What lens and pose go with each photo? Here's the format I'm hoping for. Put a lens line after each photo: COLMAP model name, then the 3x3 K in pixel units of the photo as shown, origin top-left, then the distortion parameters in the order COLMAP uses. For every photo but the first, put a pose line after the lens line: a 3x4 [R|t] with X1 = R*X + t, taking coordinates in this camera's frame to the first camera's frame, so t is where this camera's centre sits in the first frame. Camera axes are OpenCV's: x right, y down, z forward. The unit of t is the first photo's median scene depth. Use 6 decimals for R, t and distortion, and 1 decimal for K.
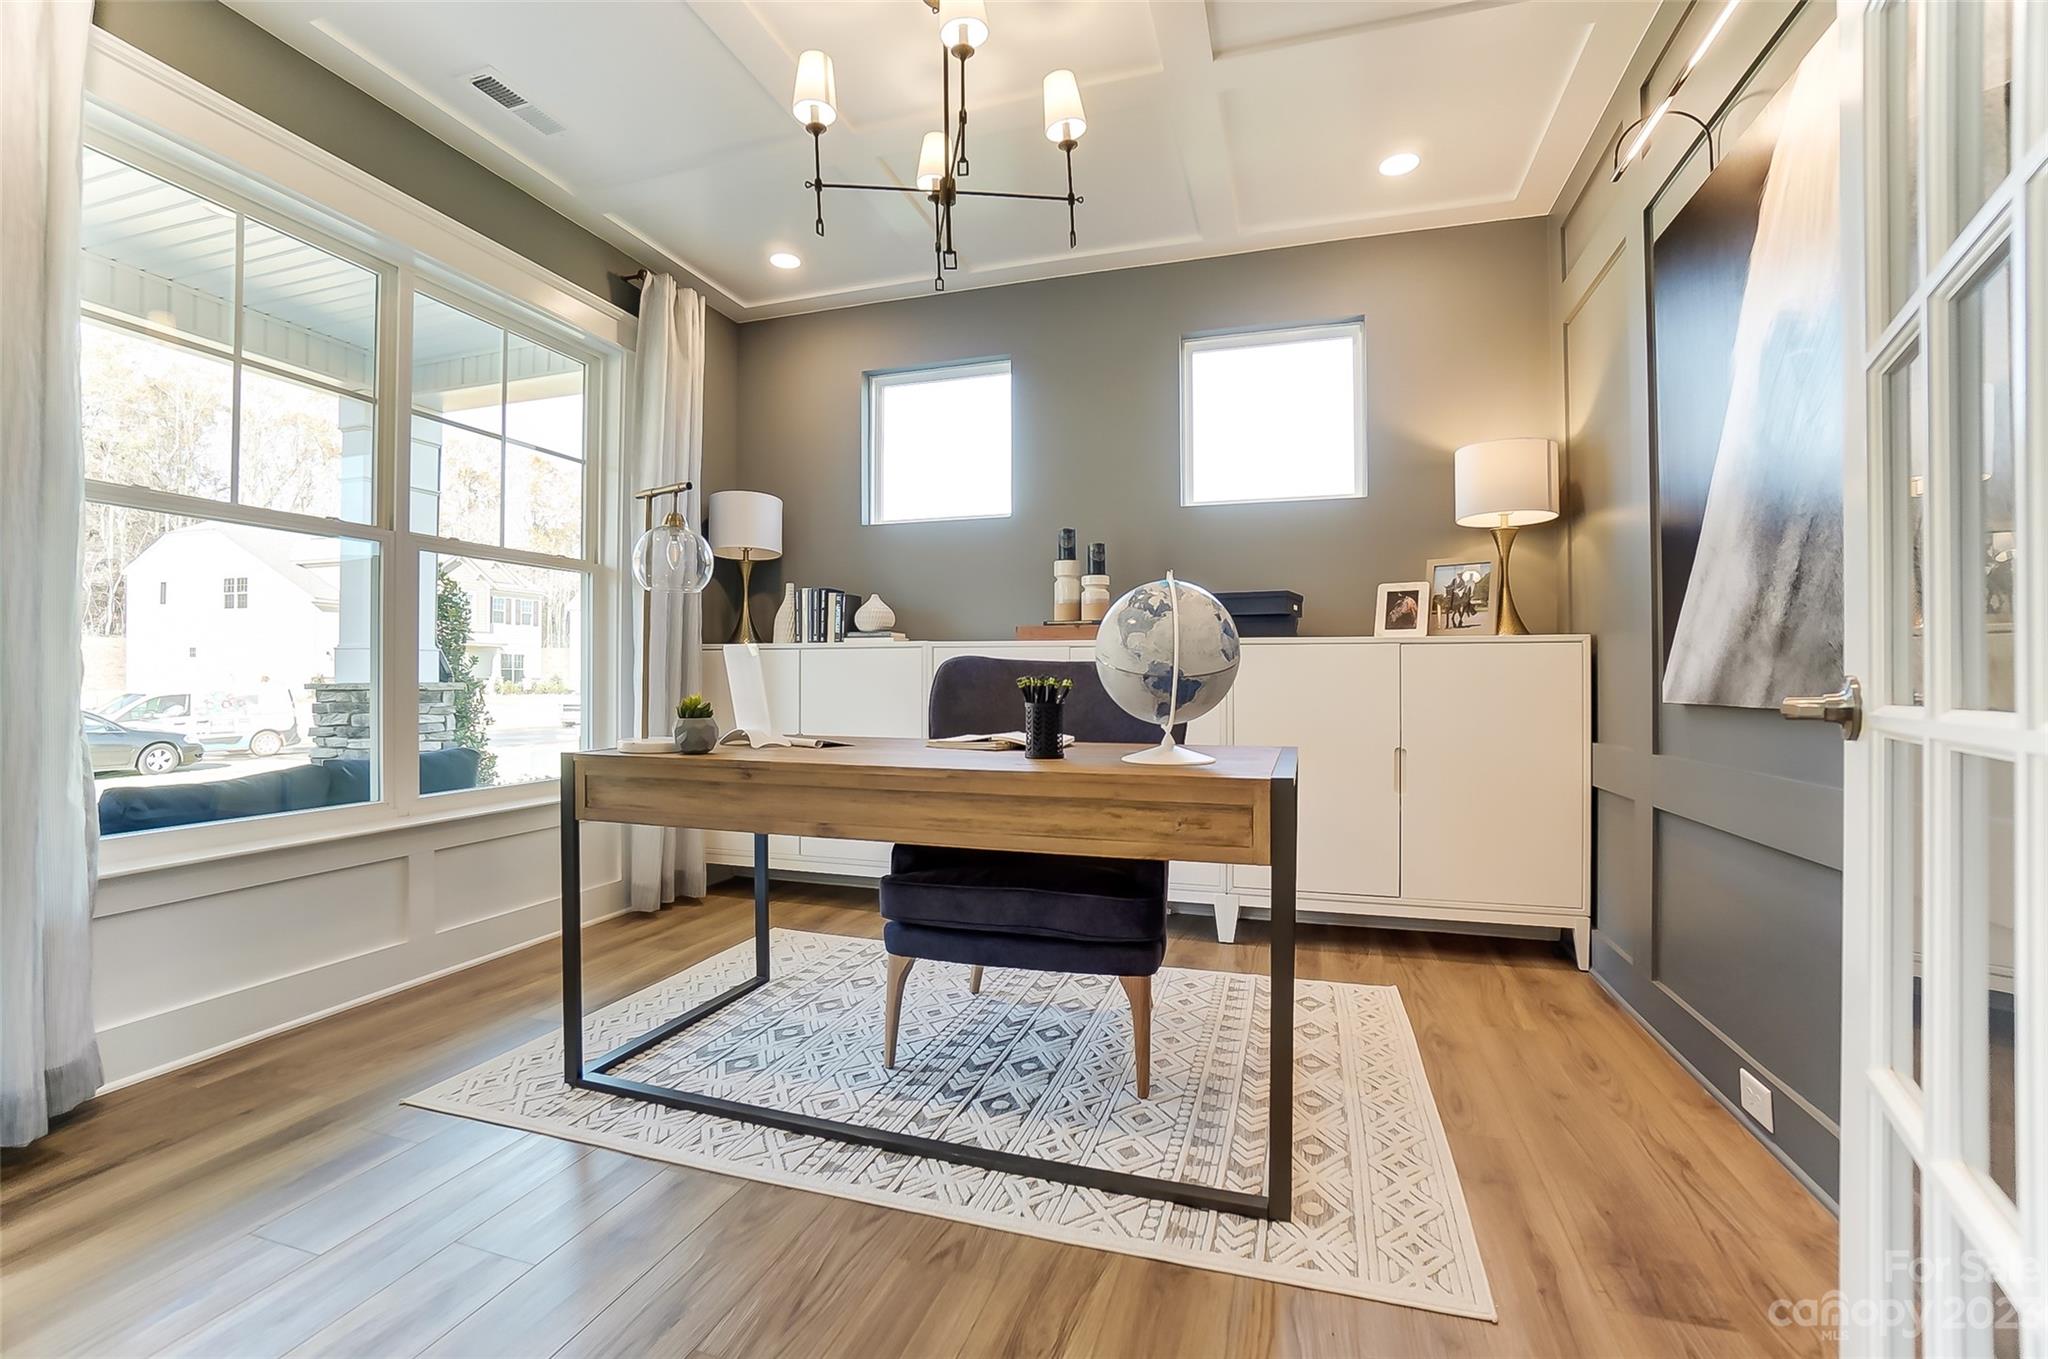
lens RADIAL K [[902.2, 0, 1000.4], [0, 902.2, 676.0], [0, 0, 1]] dist [-0.067642, 0.026220]
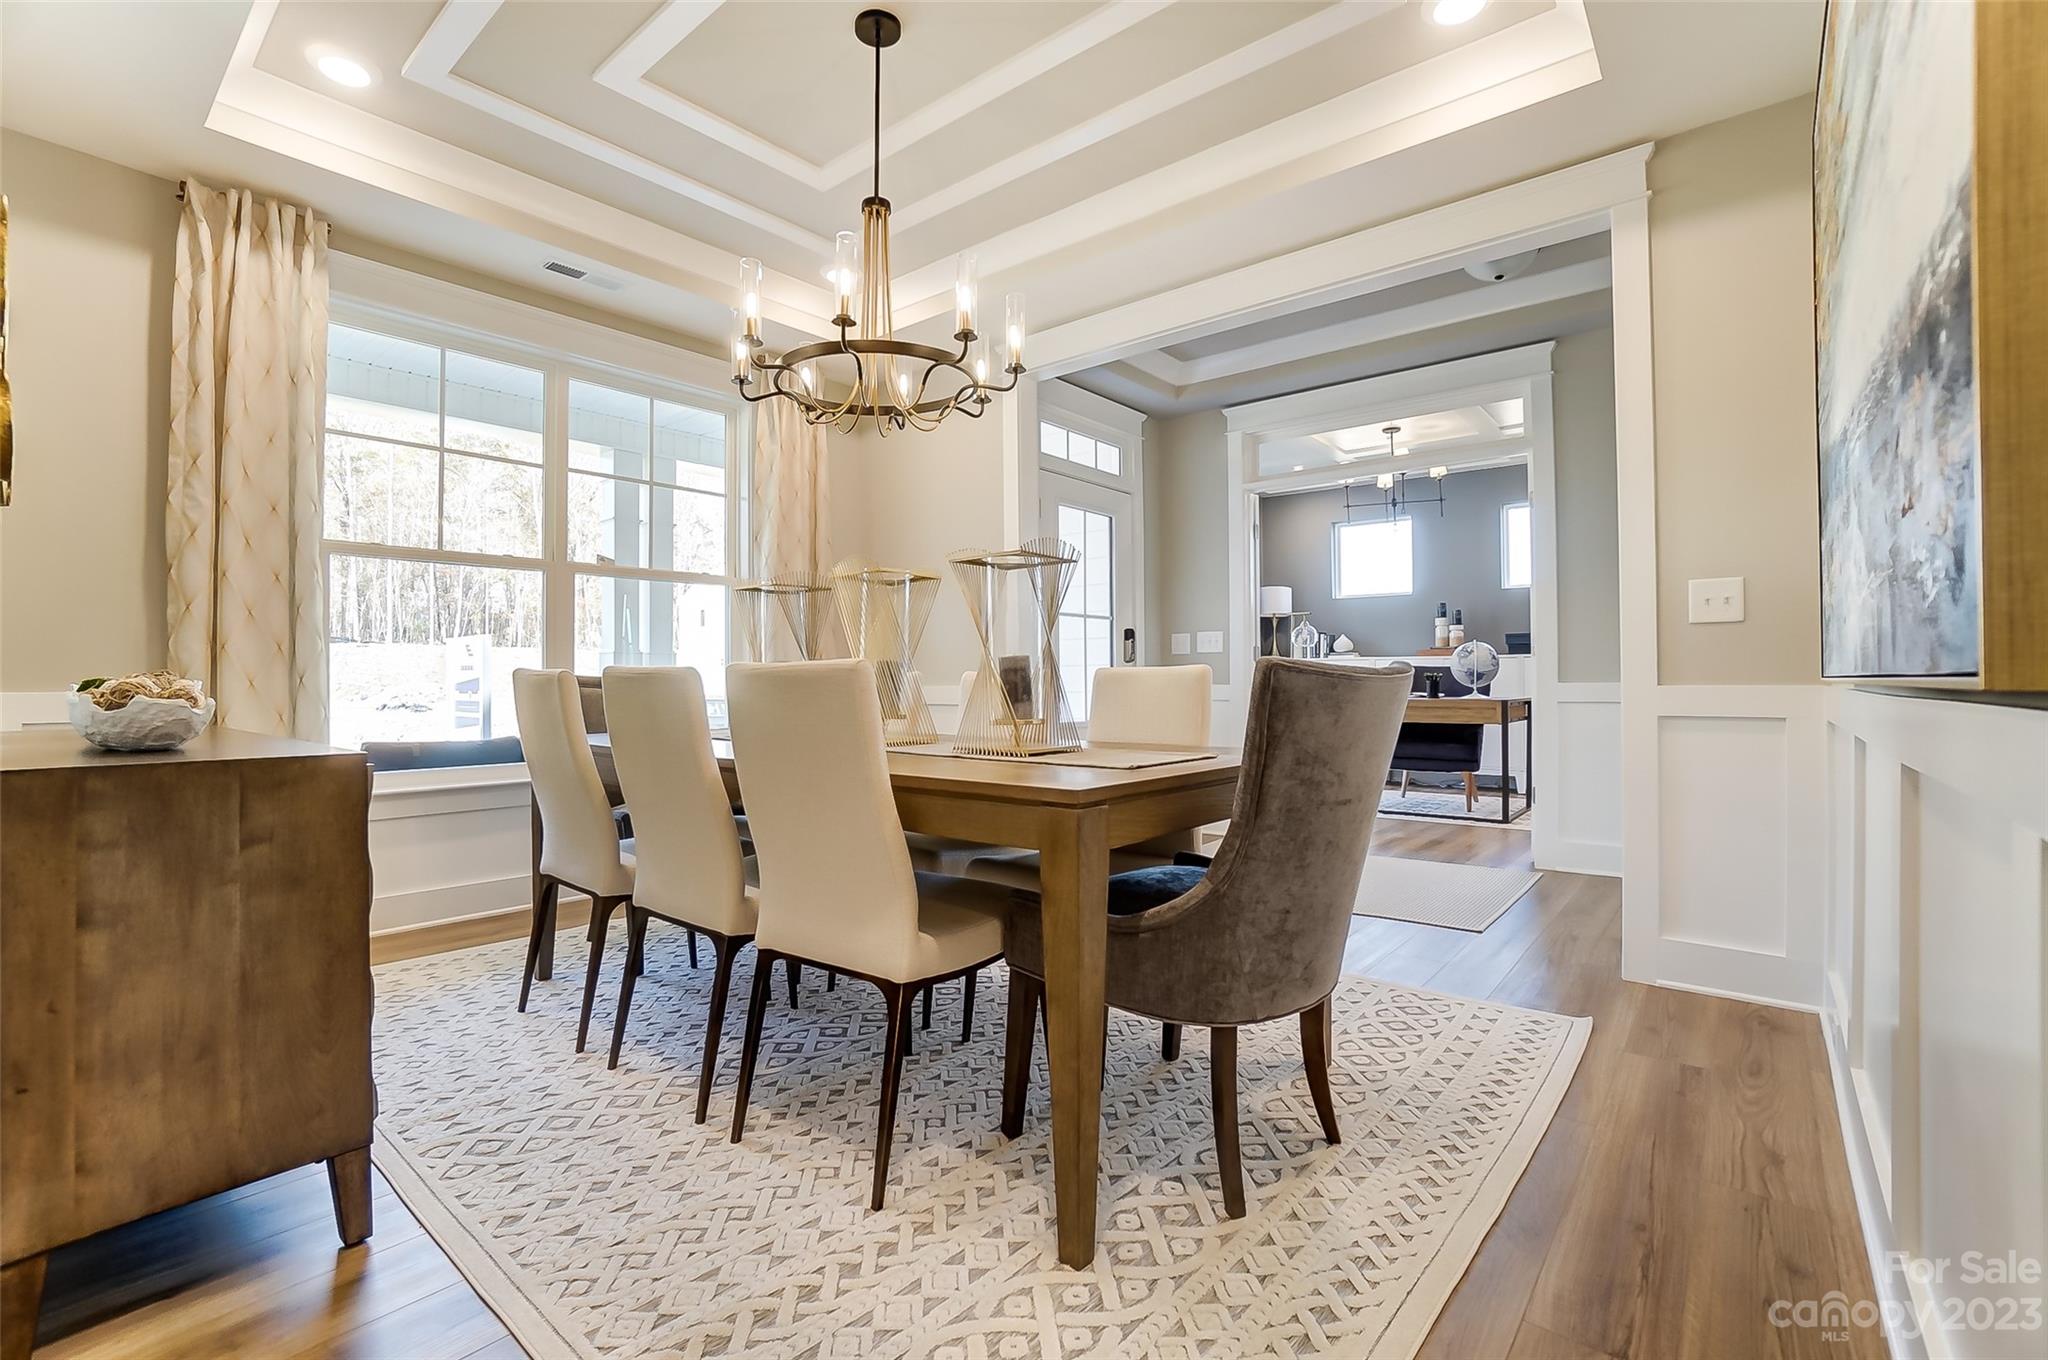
lens RADIAL K [[902.2, 0, 1000.4], [0, 902.2, 676.5], [0, 0, 1]] dist [-0.067642, 0.026220]
pose [[0.922968, -0.004174, -0.384854, -0.080494], [0.003962, 0.999991, -0.001343, 0.007535], [0.384856, -0.000285, 0.922977, -1.318661]]
